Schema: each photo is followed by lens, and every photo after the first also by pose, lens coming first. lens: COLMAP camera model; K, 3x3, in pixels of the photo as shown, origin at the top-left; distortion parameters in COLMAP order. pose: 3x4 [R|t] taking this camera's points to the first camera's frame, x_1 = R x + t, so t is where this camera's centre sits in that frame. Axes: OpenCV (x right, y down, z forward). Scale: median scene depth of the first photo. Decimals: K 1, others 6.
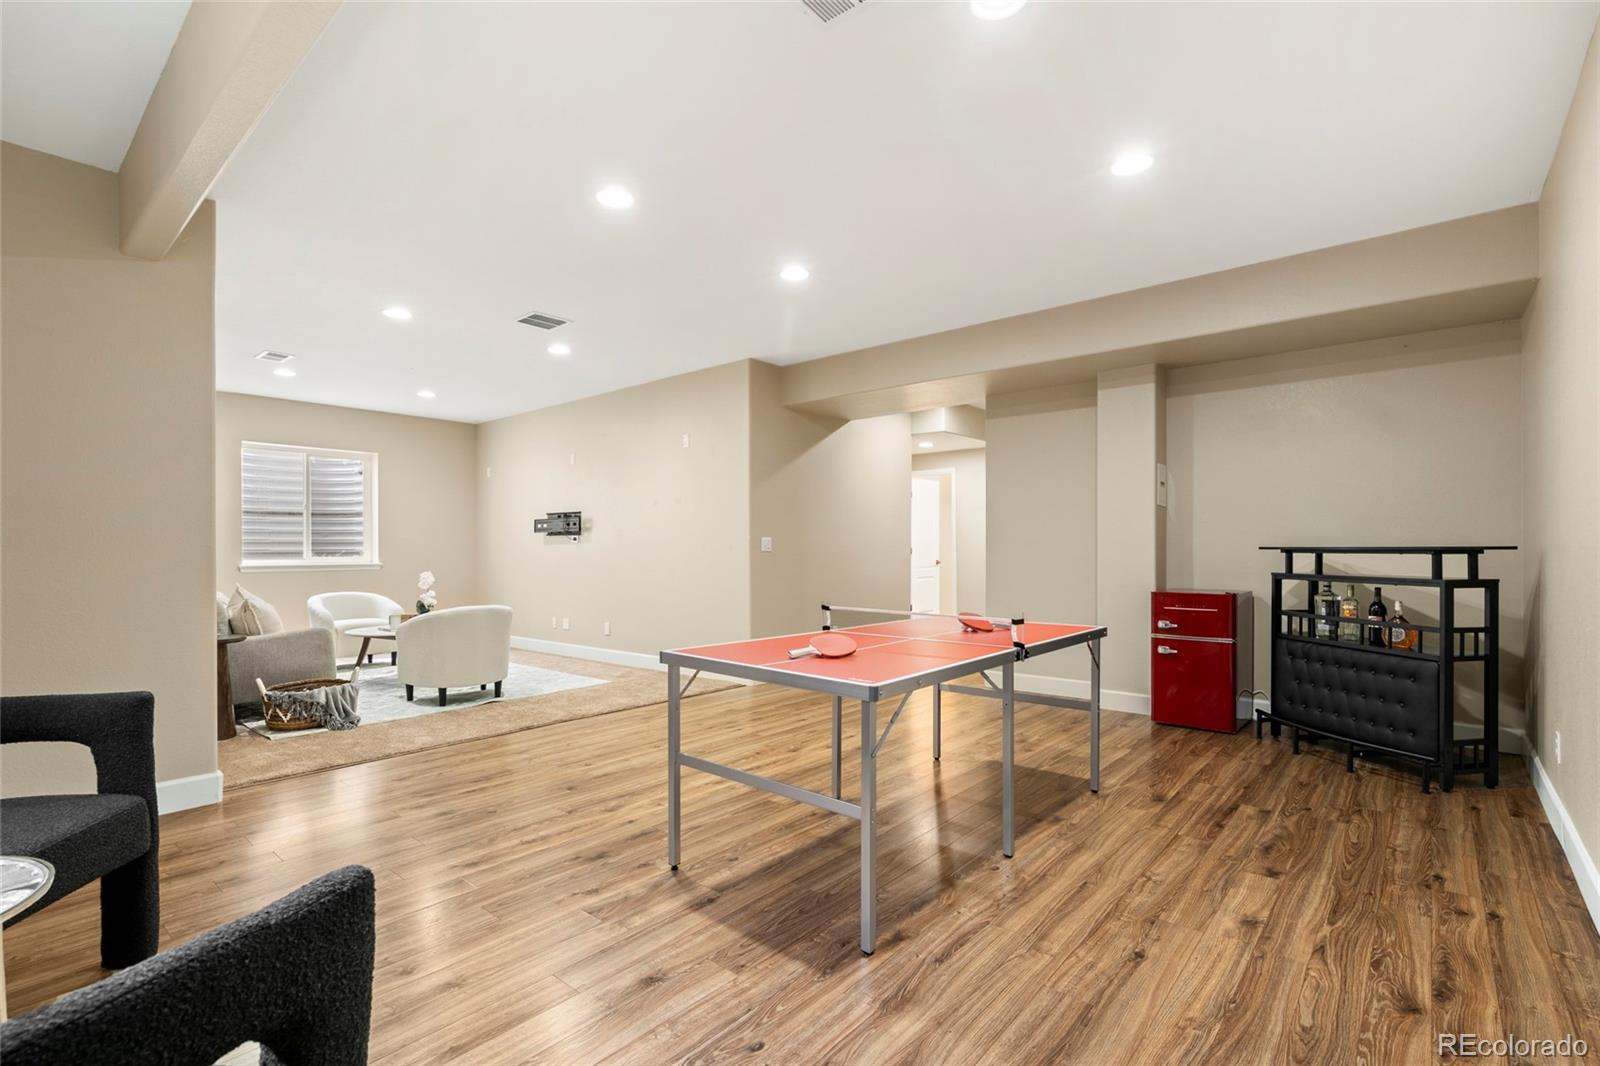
lens RADIAL K [[727.8, 0, 801.5], [0, 727.8, 545.2], [0, 0, 1]] dist [-0.005844, 0.001788]
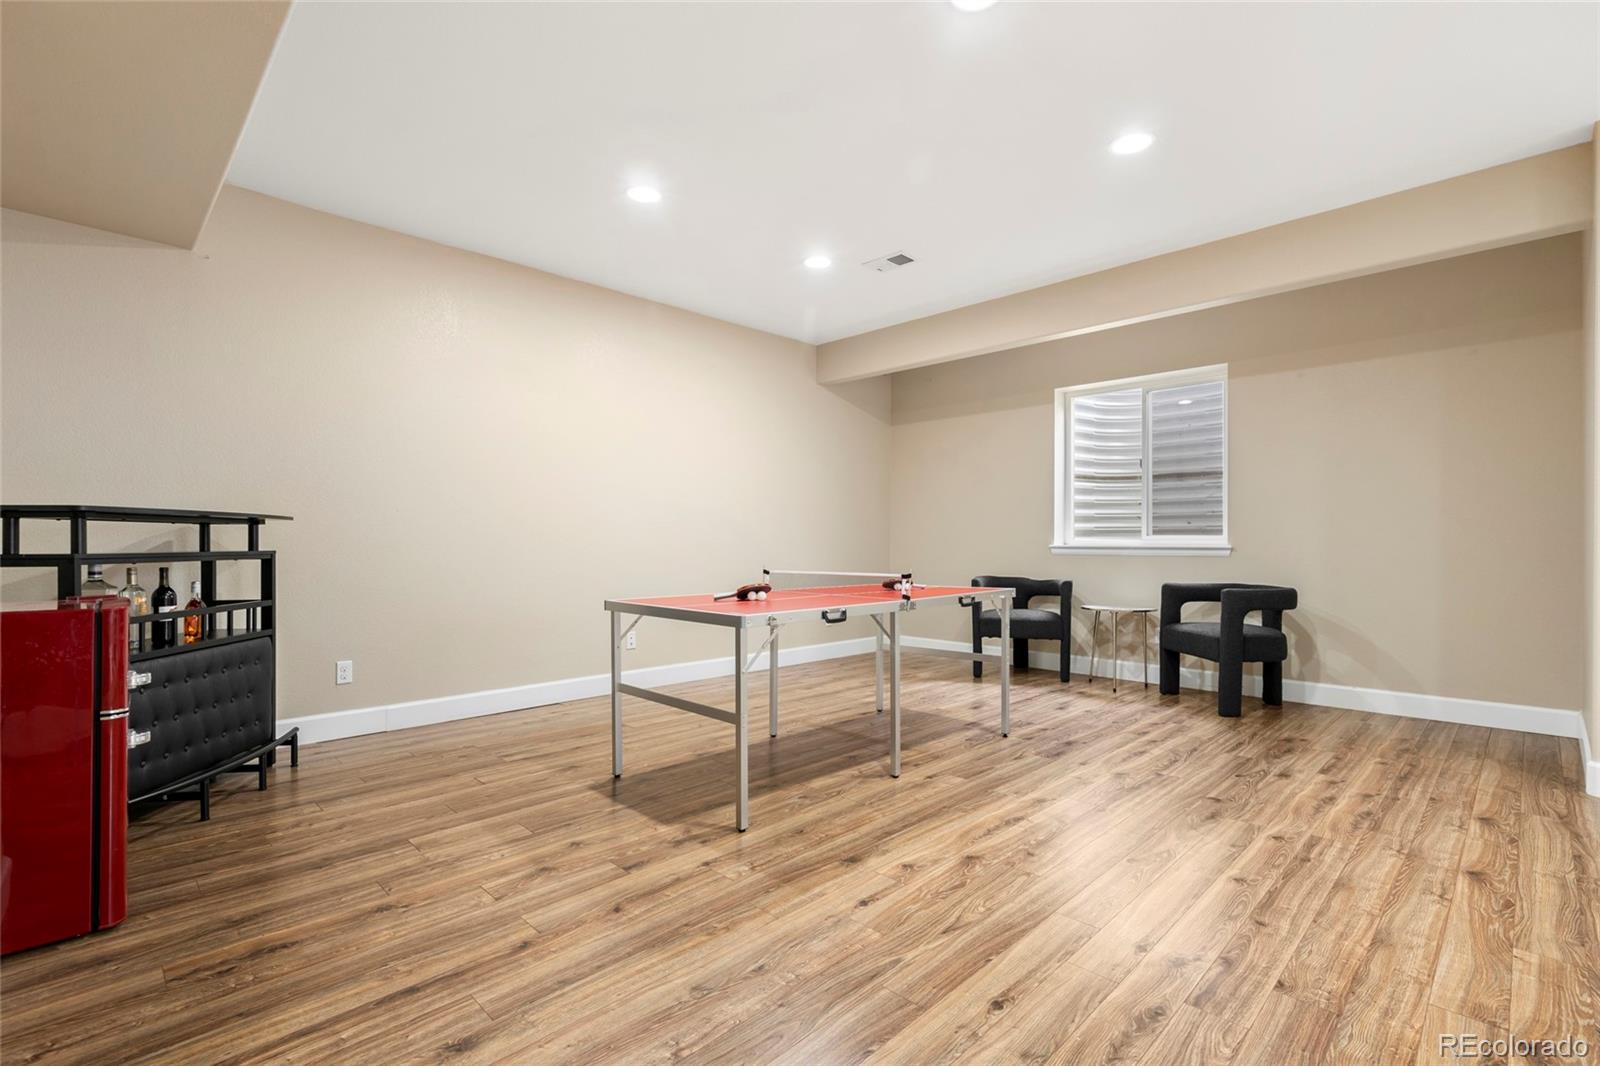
lens RADIAL K [[727.8, 0, 803.1], [0, 727.8, 536.3], [0, 0, 1]] dist [-0.005844, 0.001788]
pose [[-0.997245, 0.003633, 0.074092, 0.091426], [0.002724, 0.999920, -0.012361, 0.041405], [-0.074131, -0.012125, -0.997175, 1.859576]]
